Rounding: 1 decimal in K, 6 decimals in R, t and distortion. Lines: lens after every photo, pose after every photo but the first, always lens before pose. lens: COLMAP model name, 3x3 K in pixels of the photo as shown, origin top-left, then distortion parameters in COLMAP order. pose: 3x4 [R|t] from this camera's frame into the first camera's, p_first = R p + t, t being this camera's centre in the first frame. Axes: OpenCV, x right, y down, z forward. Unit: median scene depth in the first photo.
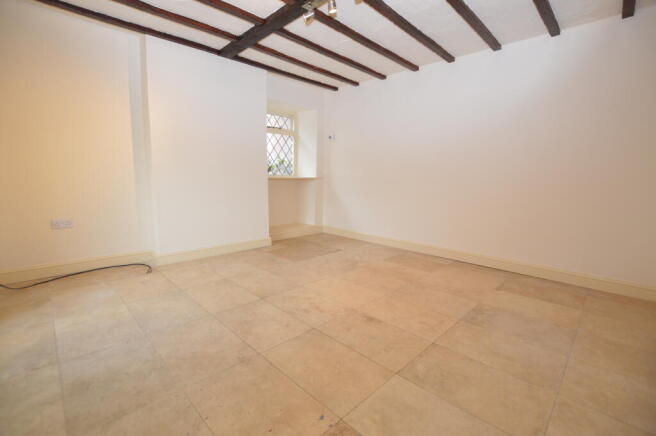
lens RADIAL K [[302.0, 0, 329.6], [0, 302.0, 218.1], [0, 0, 1]] dist [-0.026993, -0.000274]
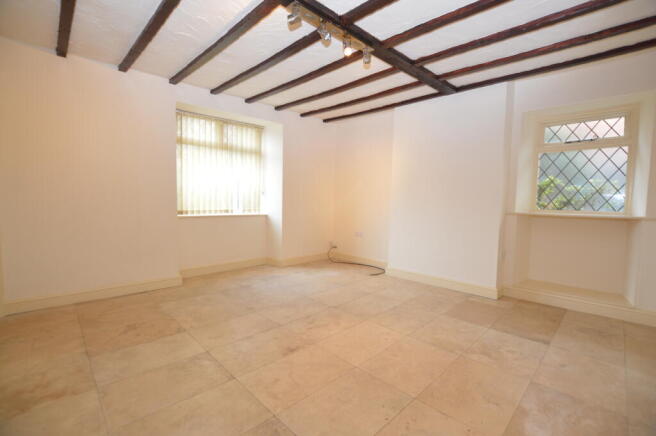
lens RADIAL K [[302.0, 0, 329.6], [0, 302.0, 218.1], [0, 0, 1]] dist [-0.026993, -0.000274]
pose [[-0.038092, 0.043317, -0.998335, 0.992498], [-0.154766, 0.986749, 0.048719, -0.149169], [0.987217, 0.156364, -0.030883, 0.970305]]
